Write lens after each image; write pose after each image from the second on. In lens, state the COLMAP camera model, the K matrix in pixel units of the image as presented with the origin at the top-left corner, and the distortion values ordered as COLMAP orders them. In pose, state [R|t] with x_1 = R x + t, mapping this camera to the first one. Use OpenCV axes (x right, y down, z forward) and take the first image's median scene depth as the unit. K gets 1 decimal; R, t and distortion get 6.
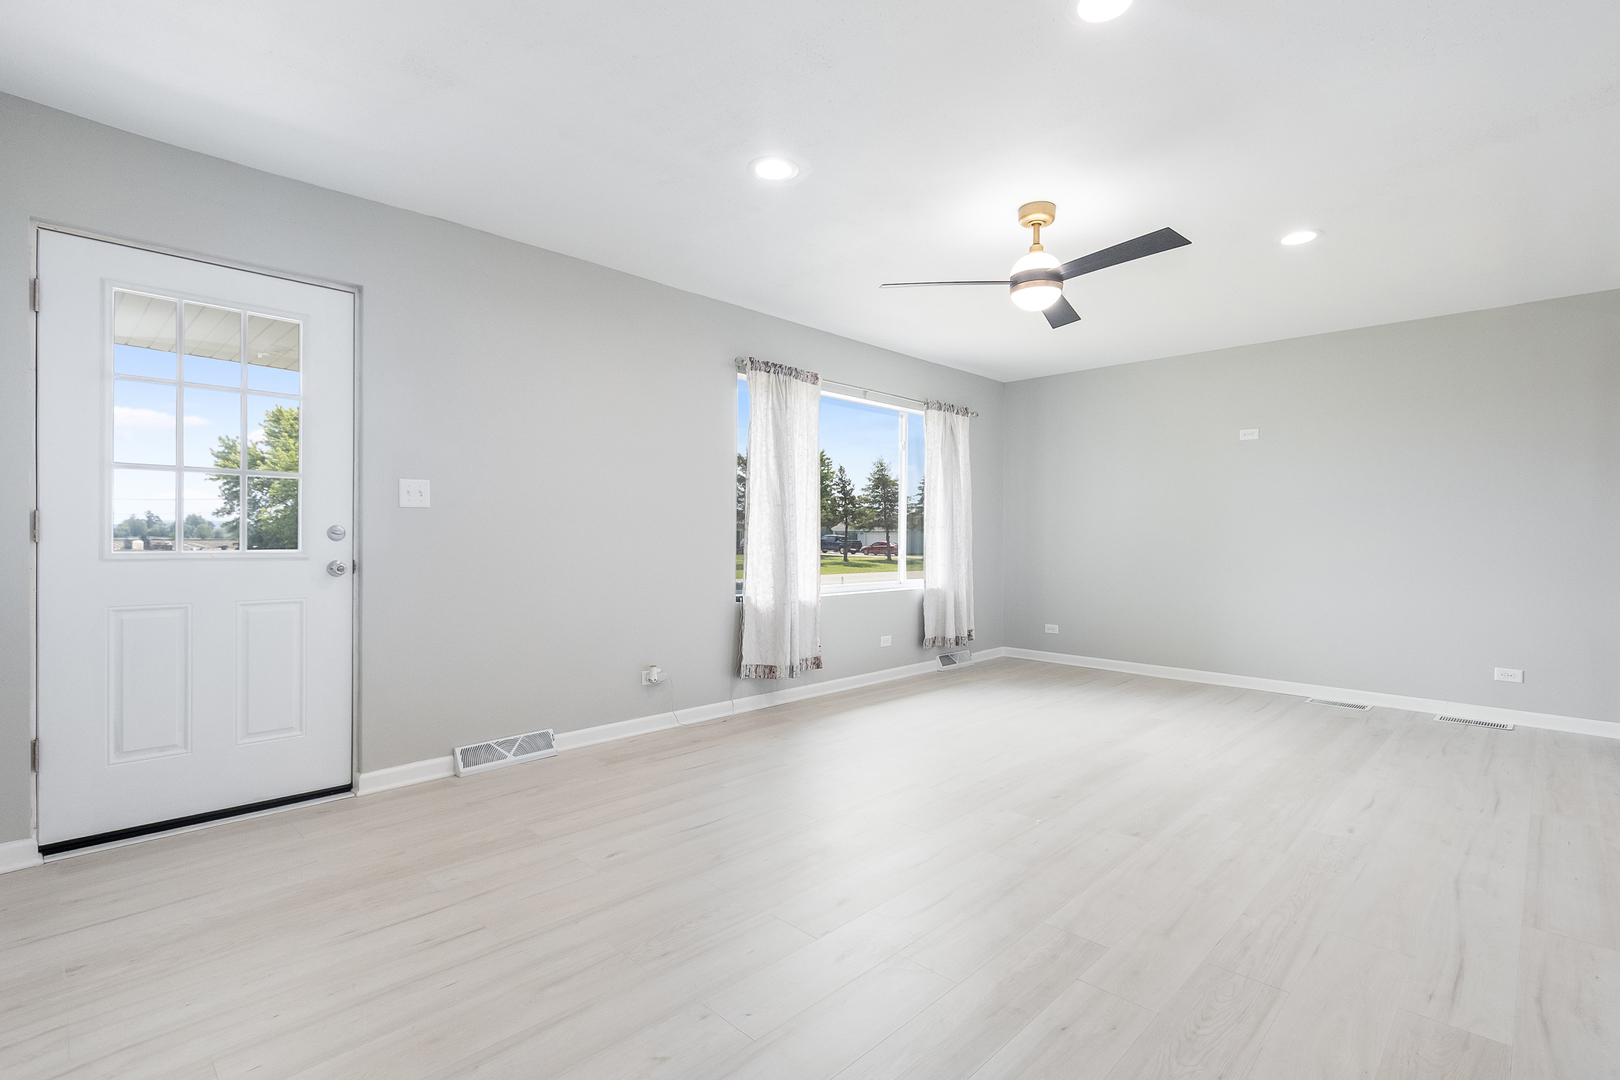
lens RADIAL K [[752.1, 0, 814.7], [0, 752.1, 535.9], [0, 0, 1]] dist [0.002943, 0.000369]
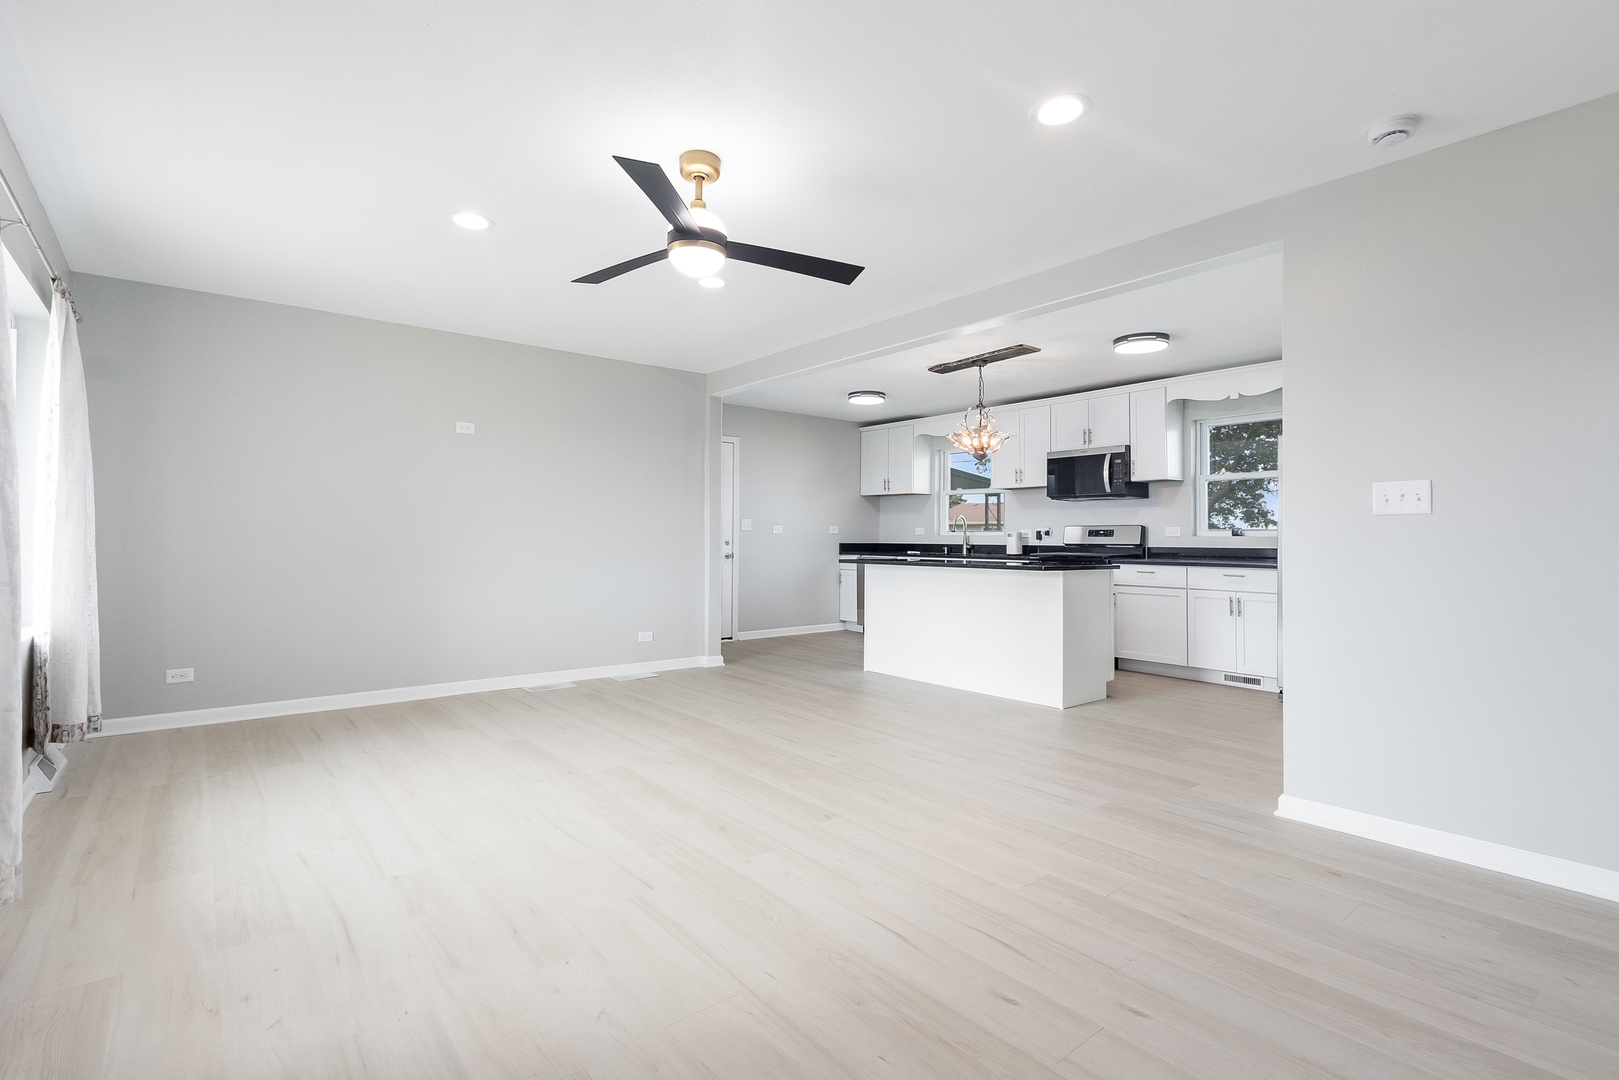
lens RADIAL K [[751.6, 0, 805.2], [0, 751.6, 529.1], [0, 0, 1]] dist [0.002943, 0.000369]
pose [[0.115586, 0.004207, 0.993289, -0.379140], [-0.004684, 0.999982, -0.003690, -0.004598], [-0.993286, -0.004226, 0.115604, 0.541828]]
